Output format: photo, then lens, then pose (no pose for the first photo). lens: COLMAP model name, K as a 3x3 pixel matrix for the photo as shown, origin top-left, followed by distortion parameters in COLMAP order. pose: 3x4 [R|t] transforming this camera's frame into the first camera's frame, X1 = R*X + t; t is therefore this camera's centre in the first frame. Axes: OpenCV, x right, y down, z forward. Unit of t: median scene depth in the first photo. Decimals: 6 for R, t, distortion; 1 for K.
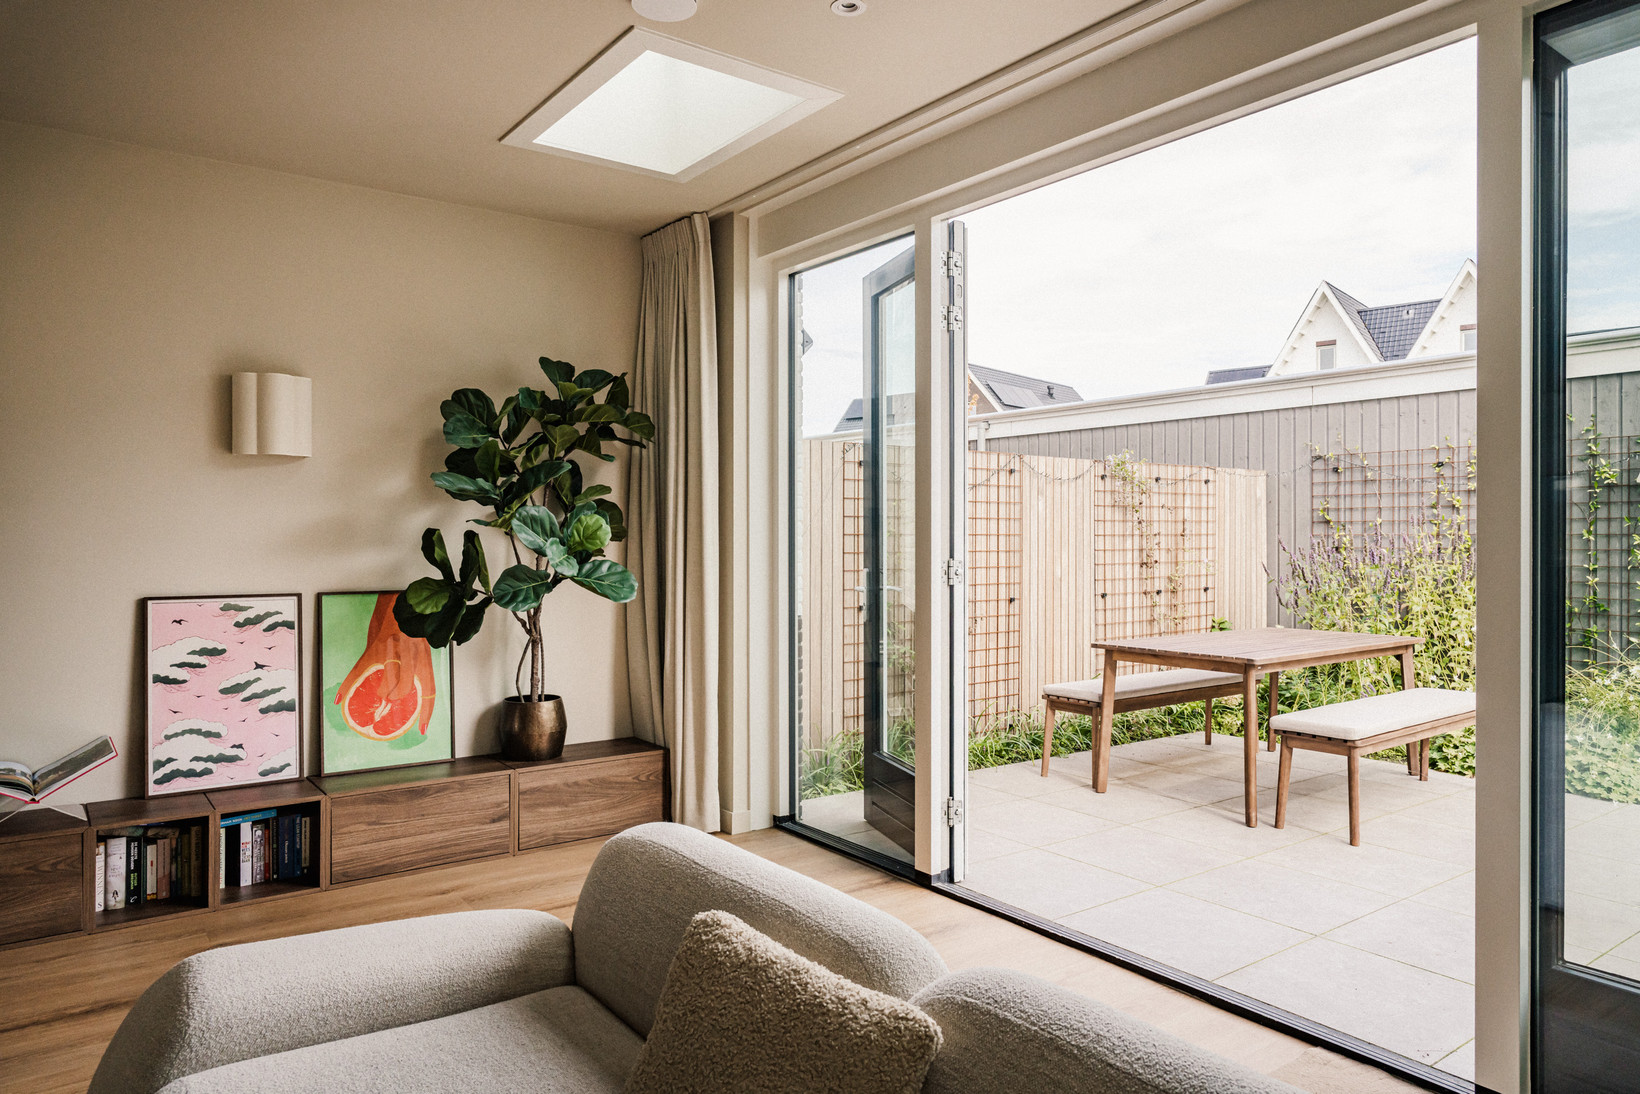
lens RADIAL K [[1079.6, 0, 819.6], [0, 1079.6, 541.4], [0, 0, 1]] dist [0.001729, -0.003723]
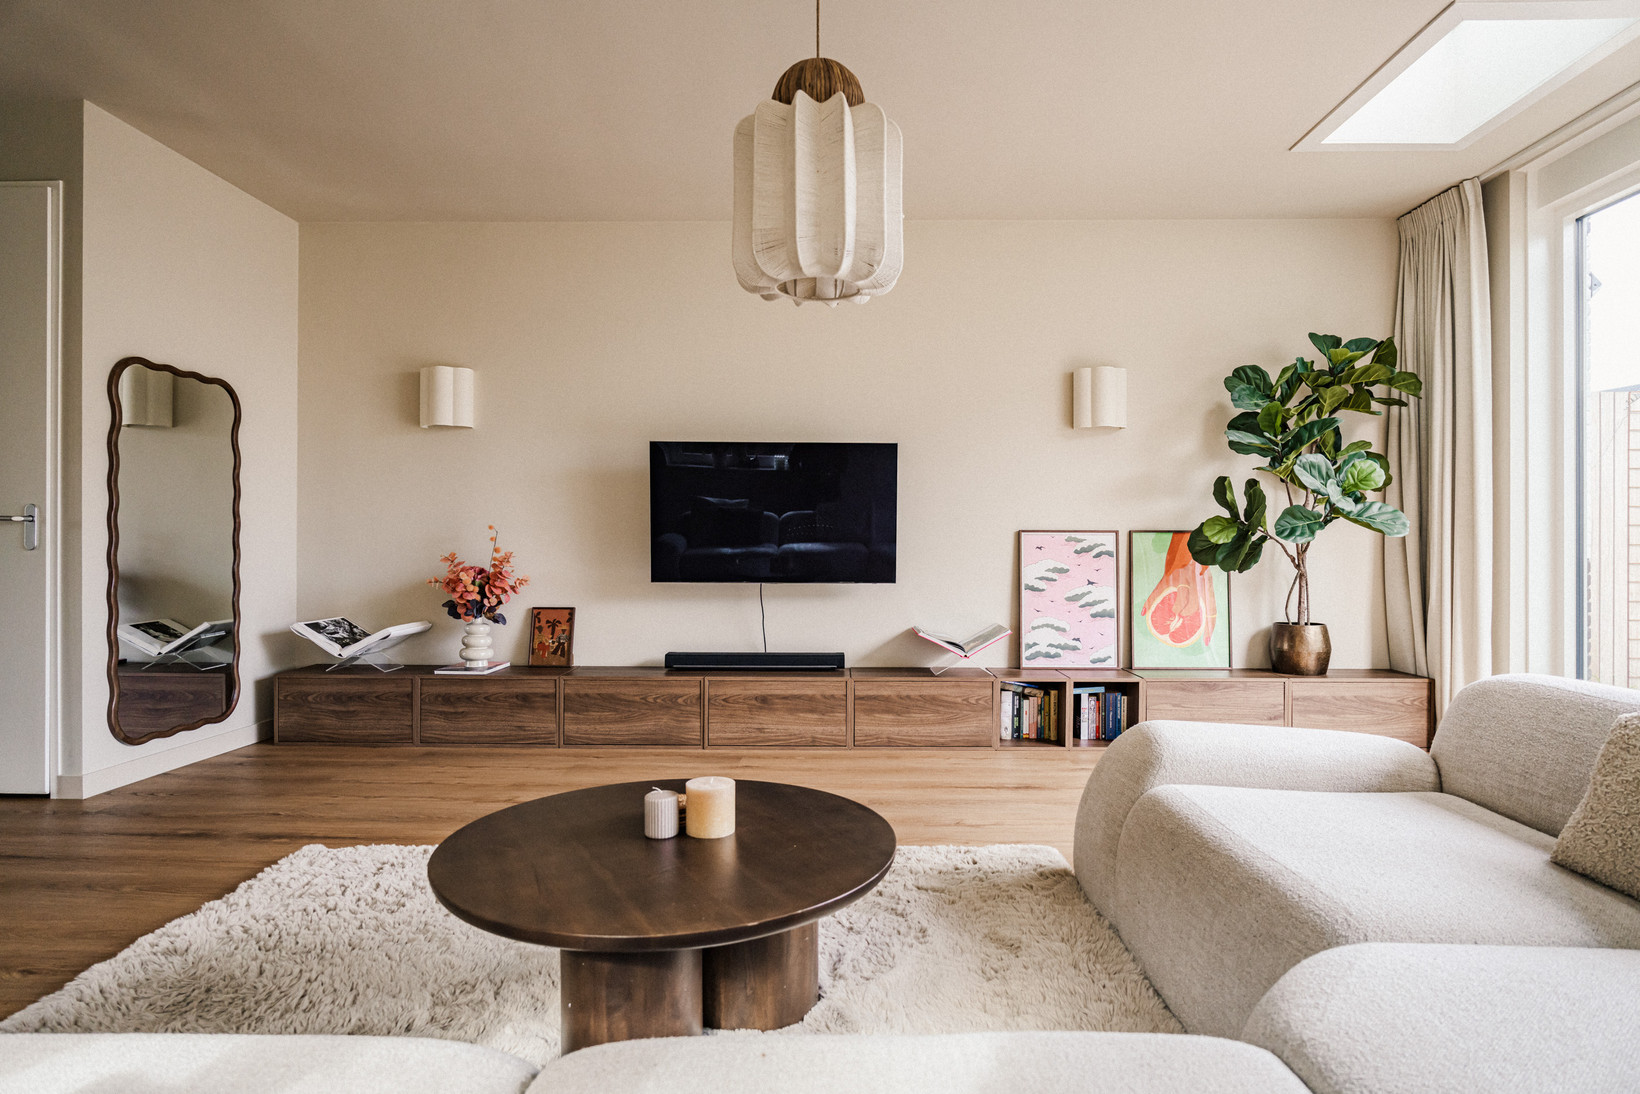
lens RADIAL K [[894.9, 0, 829.0], [0, 894.9, 541.9], [0, 0, 1]] dist [-0.012614, 0.003250]
pose [[0.788393, -0.004670, -0.615155, -0.075454], [0.001698, 0.999984, -0.005416, 0.064430], [0.615170, 0.003225, 0.788388, -0.095629]]
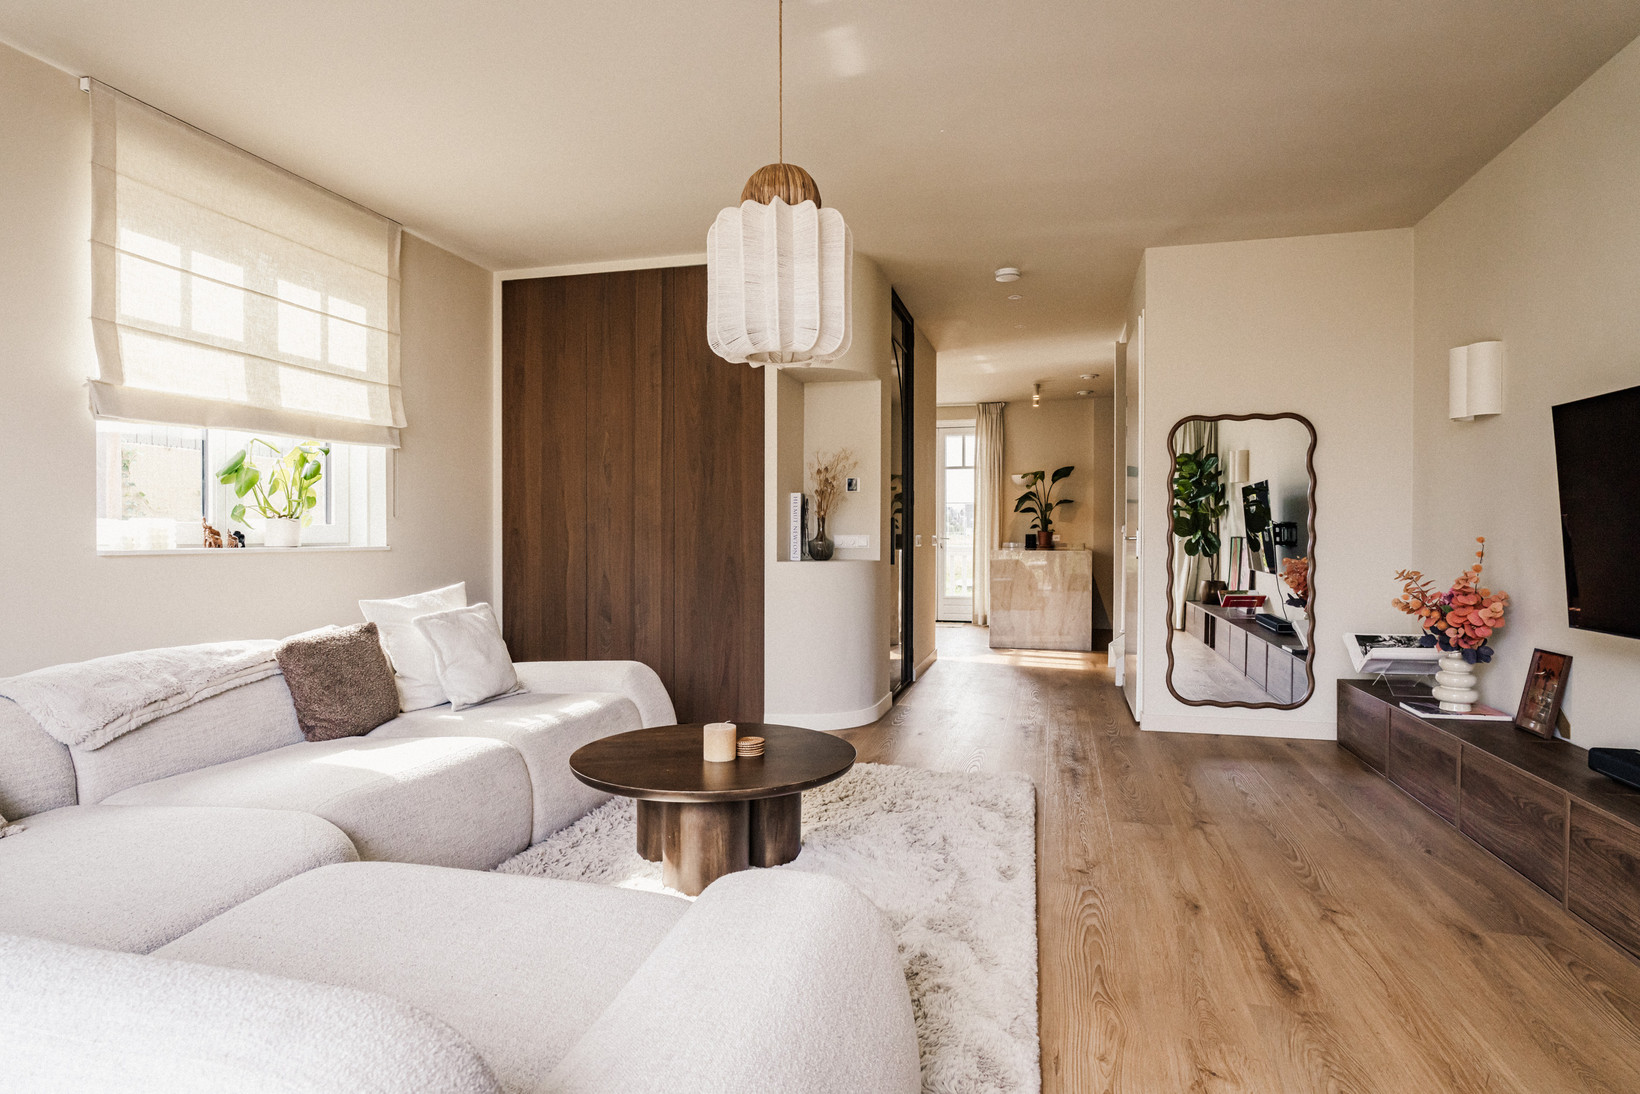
lens RADIAL K [[894.9, 0, 823.9], [0, 894.9, 541.3], [0, 0, 1]] dist [-0.012614, 0.003250]
pose [[-0.790237, -0.001095, -0.612800, -0.038725], [-0.006200, 0.999962, 0.006209, 0.039786], [0.612769, 0.008706, -0.790214, 0.823620]]
